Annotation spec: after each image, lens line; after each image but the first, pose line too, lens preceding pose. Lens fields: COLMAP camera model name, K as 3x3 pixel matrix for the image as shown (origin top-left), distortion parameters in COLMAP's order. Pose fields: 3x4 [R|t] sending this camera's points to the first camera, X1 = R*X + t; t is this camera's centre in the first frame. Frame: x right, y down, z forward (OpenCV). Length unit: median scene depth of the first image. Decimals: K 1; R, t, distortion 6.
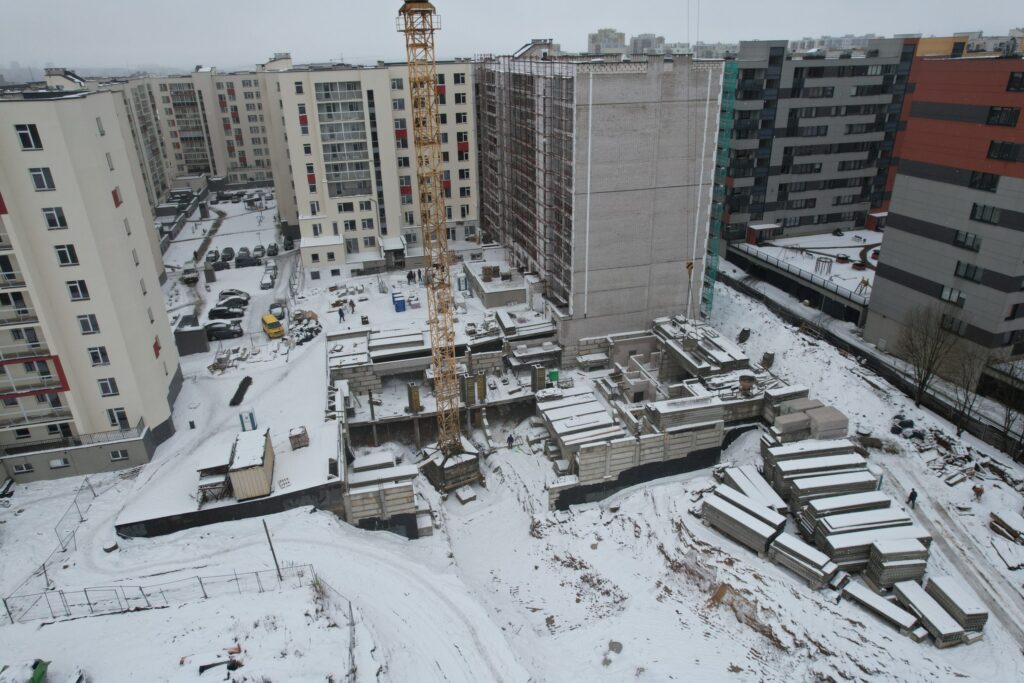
lens RADIAL K [[655.0, 0, 511.4], [0, 655.0, 342.8], [0, 0, 1]] dist [-0.073165, 0.063932]
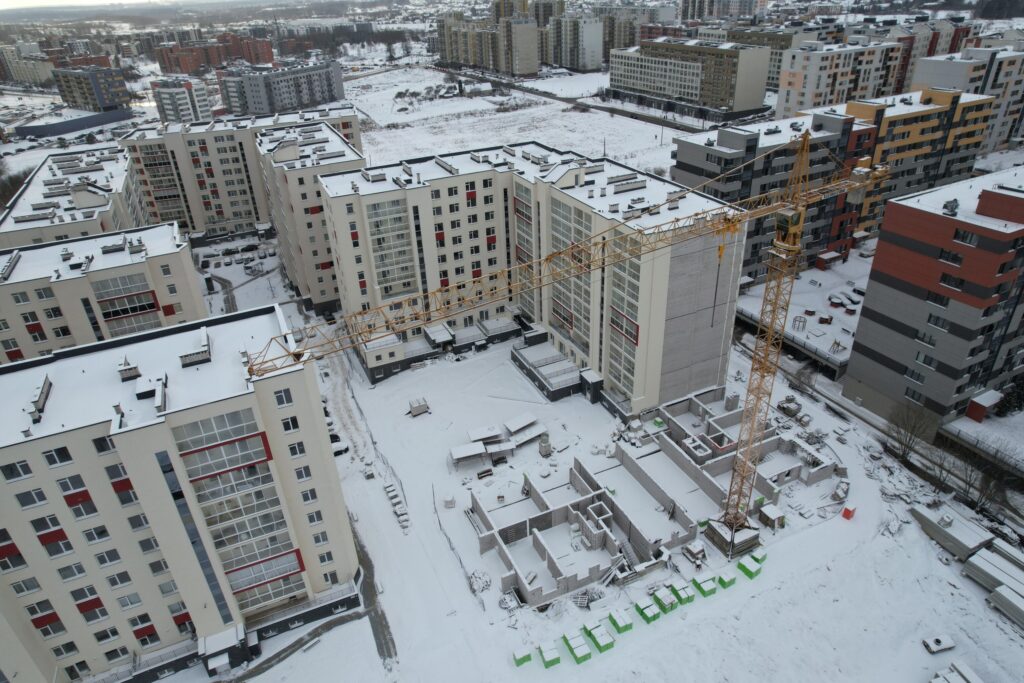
lens RADIAL K [[655.0, 0, 512.2], [0, 655.0, 342.3], [0, 0, 1]] dist [-0.073165, 0.063932]
pose [[0.985456, -0.100782, 0.136821, -0.214000], [0.089379, 0.992183, 0.087087, -0.222552], [-0.144528, -0.073592, 0.986760, -0.134184]]
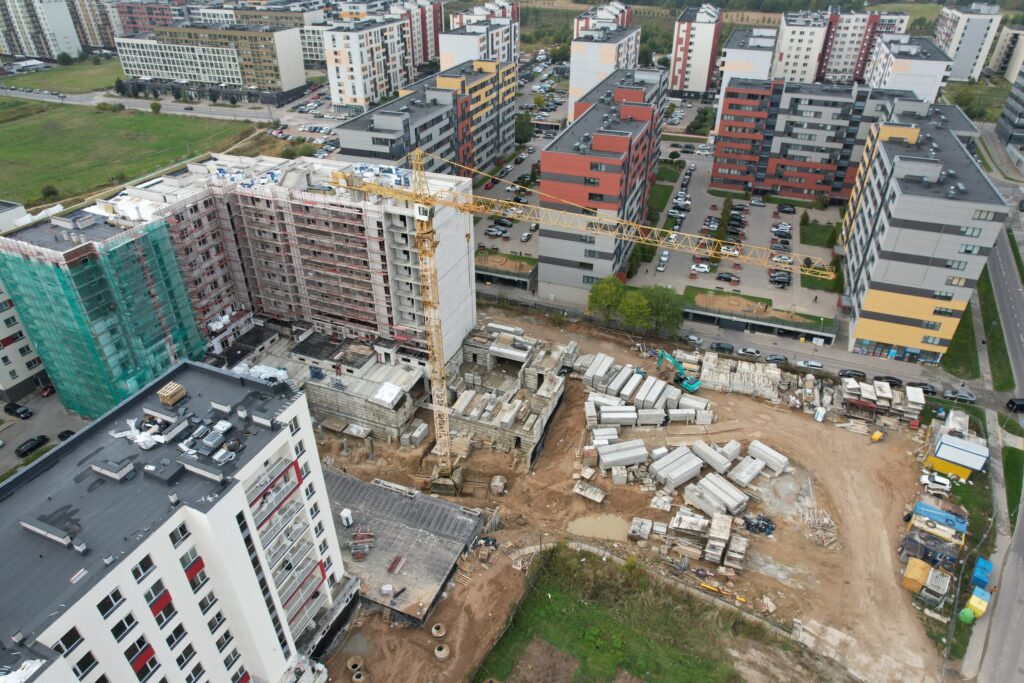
lens RADIAL K [[655.0, 0, 514.9], [0, 655.0, 342.1], [0, 0, 1]] dist [-0.073165, 0.063932]
pose [[0.604584, -0.415722, 0.679451, -0.589946], [0.319802, 0.907918, 0.270945, -0.312295], [-0.729524, 0.053481, 0.681861, -0.120959]]
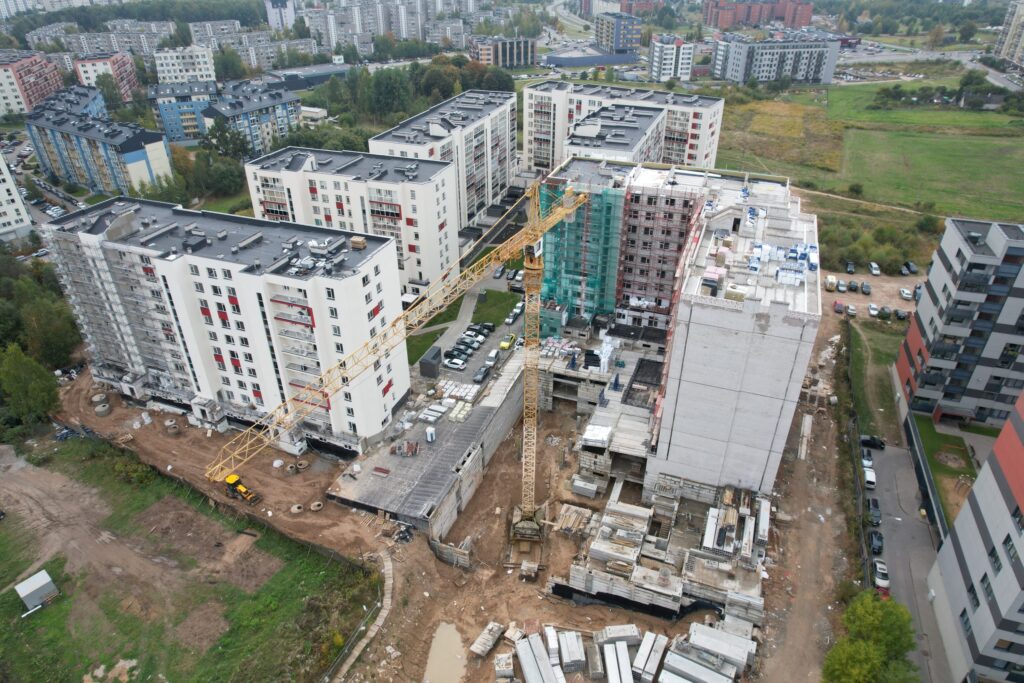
lens RADIAL K [[655.0, 0, 509.6], [0, 655.0, 345.1], [0, 0, 1]] dist [-0.073165, 0.063932]
pose [[0.812187, 0.325525, -0.484134, 0.298467], [-0.254943, 0.944463, 0.207350, -0.318787], [0.524744, -0.044980, 0.850071, -0.165301]]
